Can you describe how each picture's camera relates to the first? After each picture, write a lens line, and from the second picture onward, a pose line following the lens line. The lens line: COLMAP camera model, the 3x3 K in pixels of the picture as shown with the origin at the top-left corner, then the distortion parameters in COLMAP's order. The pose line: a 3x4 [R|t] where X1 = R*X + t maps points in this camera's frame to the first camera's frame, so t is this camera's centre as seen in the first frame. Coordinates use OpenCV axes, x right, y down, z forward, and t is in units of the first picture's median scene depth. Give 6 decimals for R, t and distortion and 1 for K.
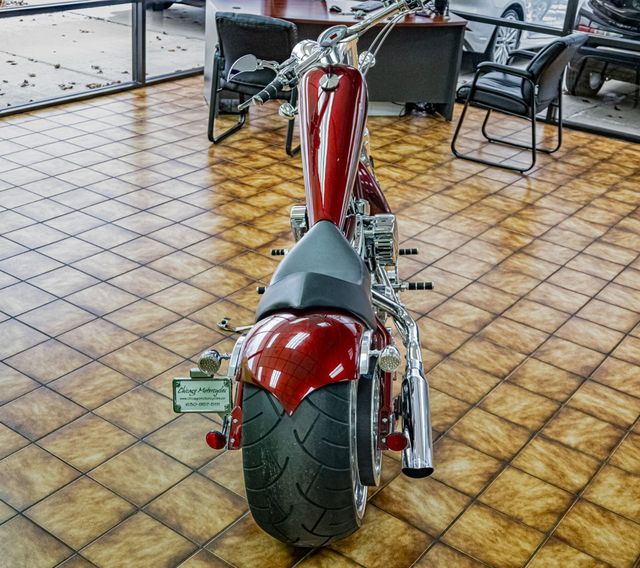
lens RADIAL K [[912.0, 0, 320.0], [0, 912.0, 284.0], [0, 0, 1]] dist [0.019871, 0.019132]
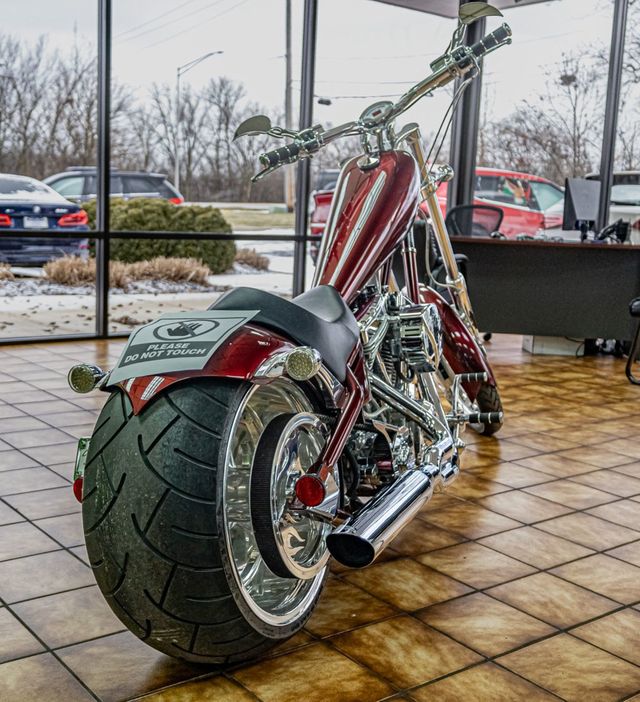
lens RADIAL K [[932.3, 0, 320.0], [0, 932.3, 351.0], [0, 0, 1]] dist [0.013145, 0.020535]
pose [[0.960799, 0.003118, -0.277228, 0.214025], [-0.088961, 0.950530, -0.297622, 0.212902], [0.262586, 0.310617, 0.913546, 0.265302]]
